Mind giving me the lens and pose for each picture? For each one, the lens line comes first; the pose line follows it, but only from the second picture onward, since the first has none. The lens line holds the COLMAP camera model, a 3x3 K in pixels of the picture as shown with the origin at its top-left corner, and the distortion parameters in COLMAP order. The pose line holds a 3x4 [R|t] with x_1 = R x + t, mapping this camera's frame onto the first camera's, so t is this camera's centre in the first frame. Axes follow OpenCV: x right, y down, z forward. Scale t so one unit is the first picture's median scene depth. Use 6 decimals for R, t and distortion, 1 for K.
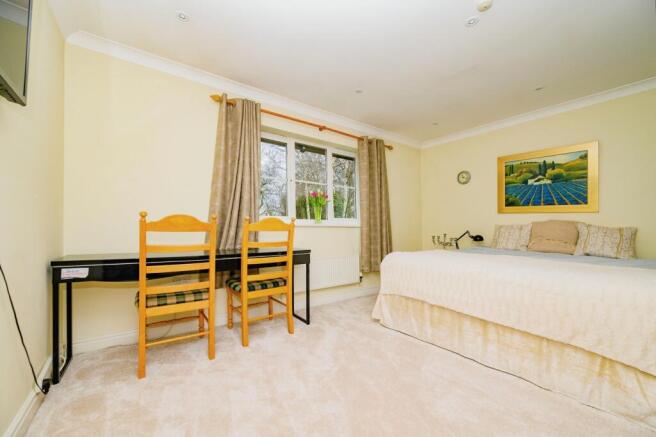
lens RADIAL K [[261.2, 0, 327.9], [0, 261.2, 223.7], [0, 0, 1]] dist [0.000445, 0.000439]
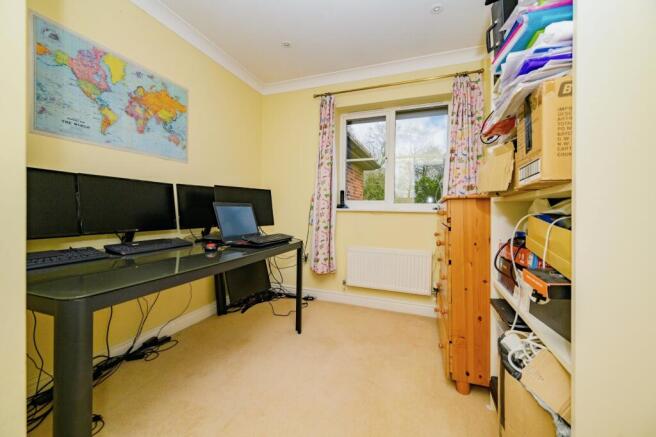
lens RADIAL K [[261.2, 0, 326.1], [0, 261.2, 214.2], [0, 0, 1]] dist [0.000445, 0.000439]
pose [[0.555511, 0.005430, -0.831492, 0.505110], [0.010216, 0.999859, 0.013354, 0.006172], [0.831447, -0.015913, 0.555377, 0.391432]]
